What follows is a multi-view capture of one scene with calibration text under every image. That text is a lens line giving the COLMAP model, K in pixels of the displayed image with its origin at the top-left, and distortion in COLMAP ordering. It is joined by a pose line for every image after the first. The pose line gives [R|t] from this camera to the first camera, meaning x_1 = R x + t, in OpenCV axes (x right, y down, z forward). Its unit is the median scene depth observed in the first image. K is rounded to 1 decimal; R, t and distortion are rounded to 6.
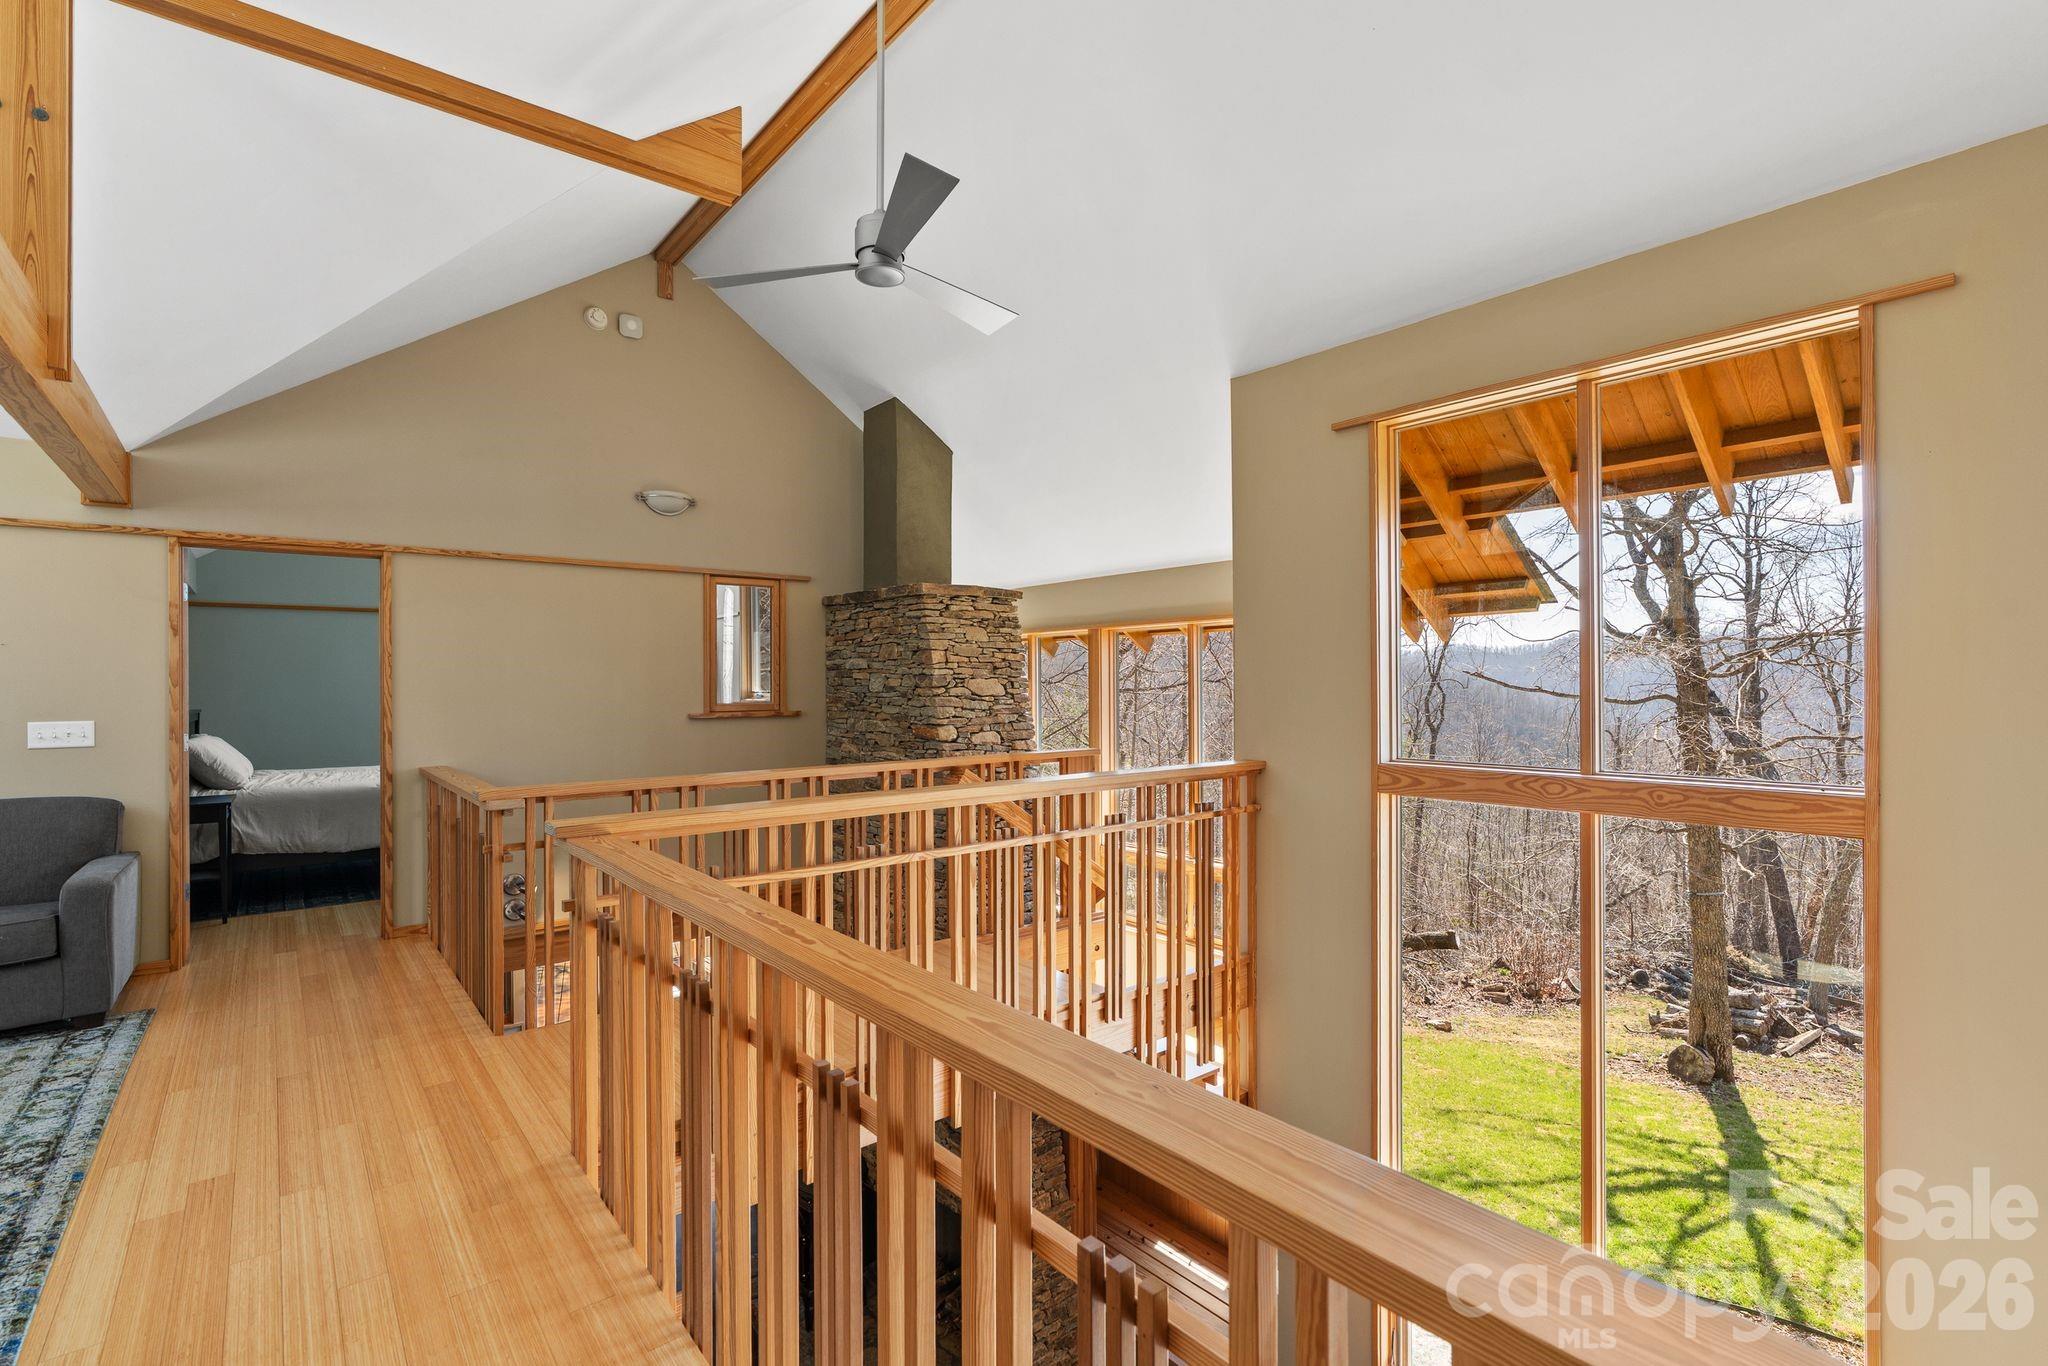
lens RADIAL K [[932.7, 0, 1028.2], [0, 932.7, 676.5], [0, 0, 1]] dist [0.003576, -0.000070]
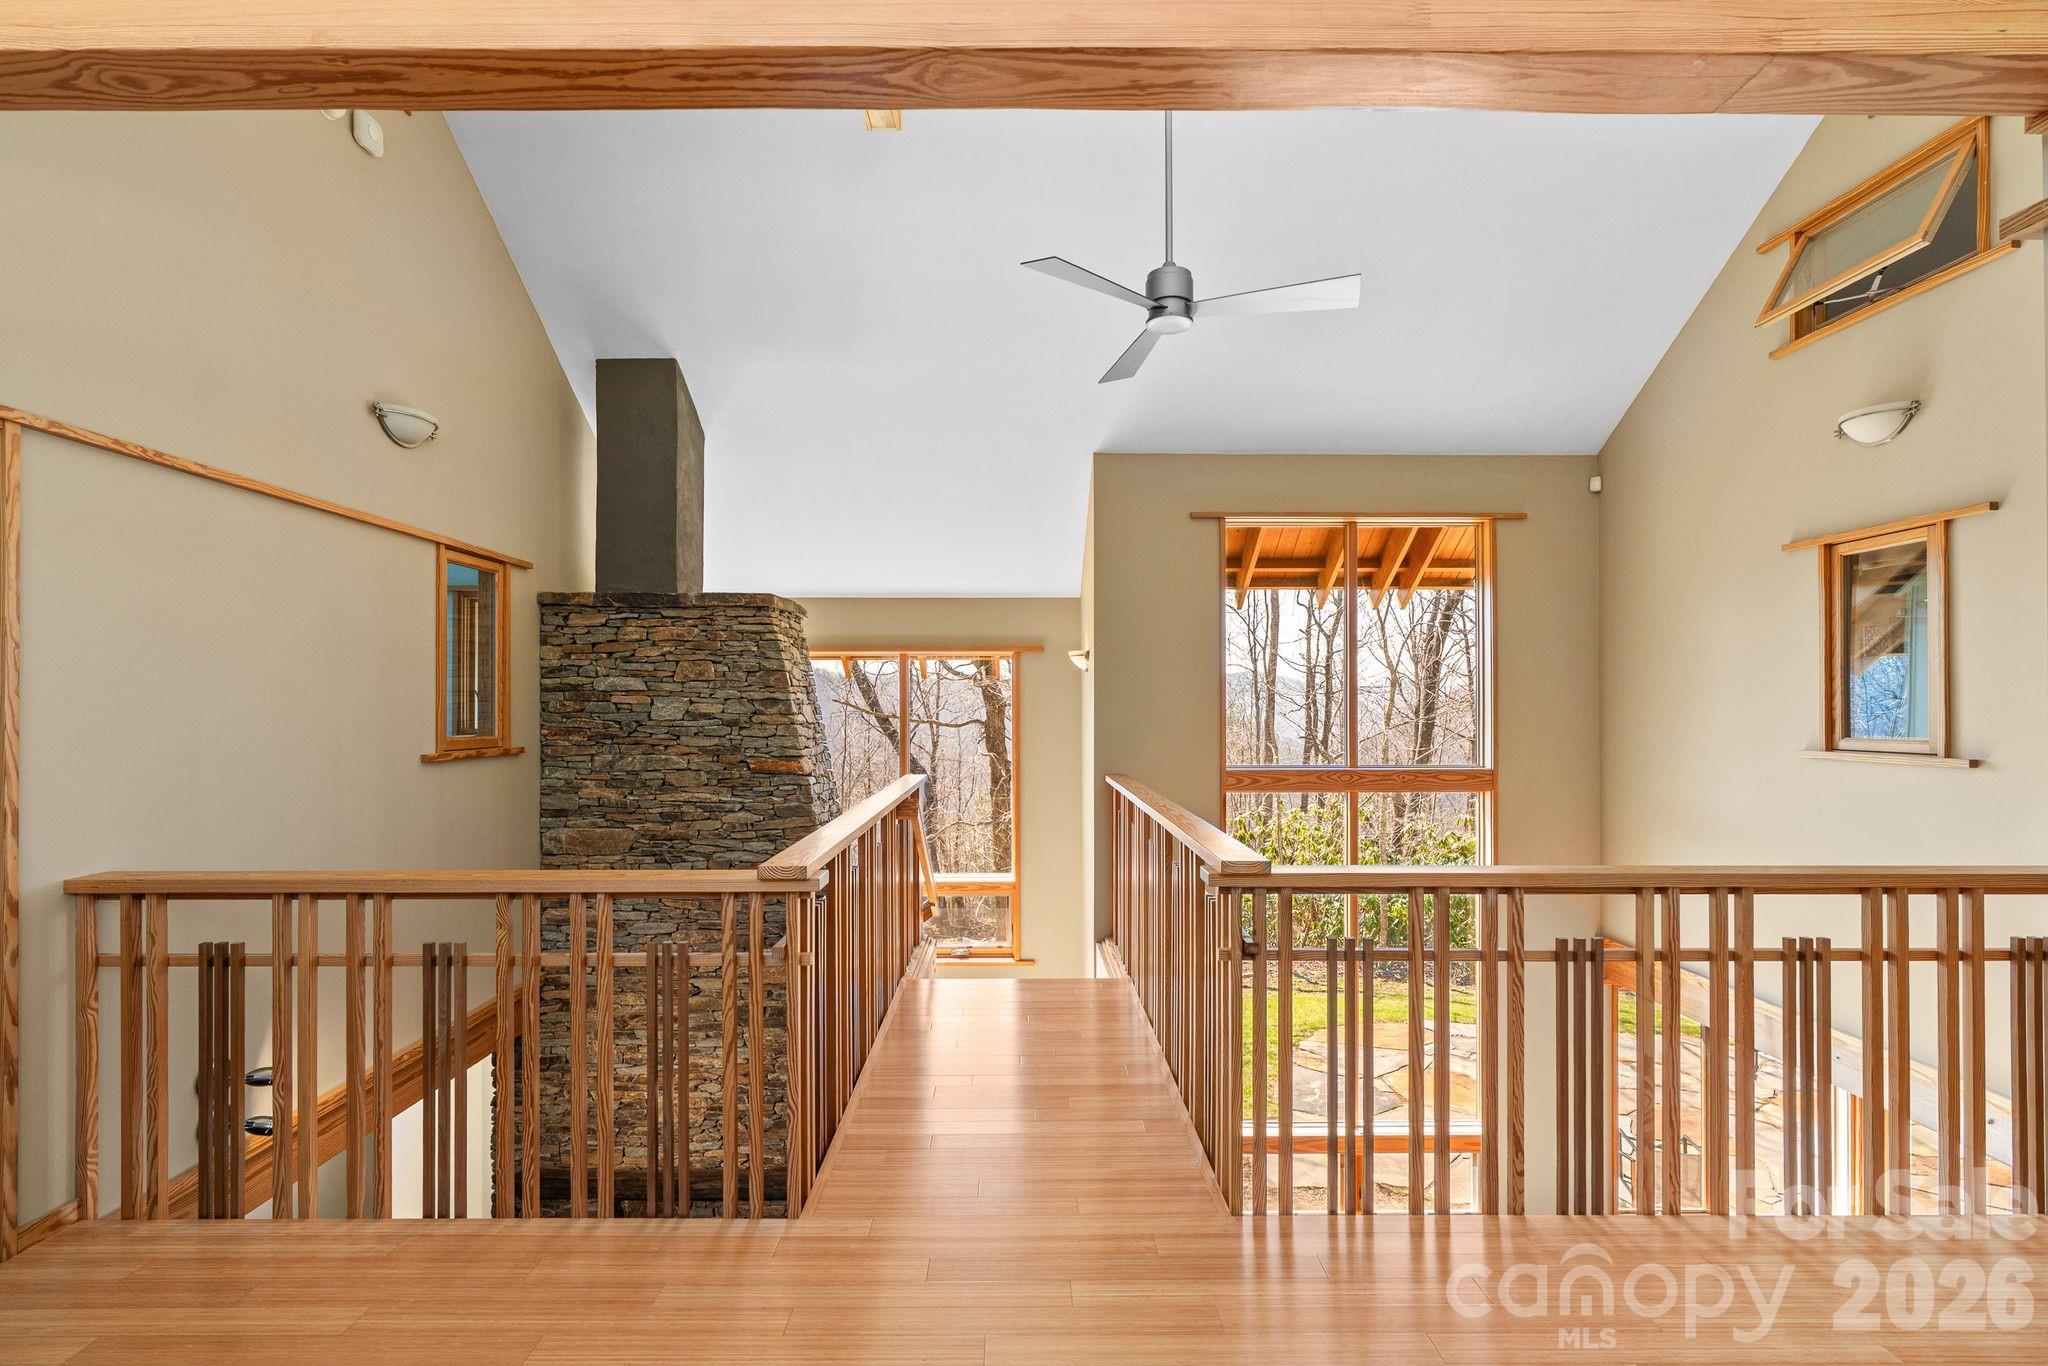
lens RADIAL K [[932.7, 0, 1023.0], [0, 932.7, 698.6], [0, 0, 1]] dist [0.003576, -0.000070]
pose [[0.630555, 0.011570, 0.776059, -0.755341], [-0.008527, 0.999932, -0.007980, 0.002527], [-0.776098, -0.001585, 0.630610, 0.324986]]
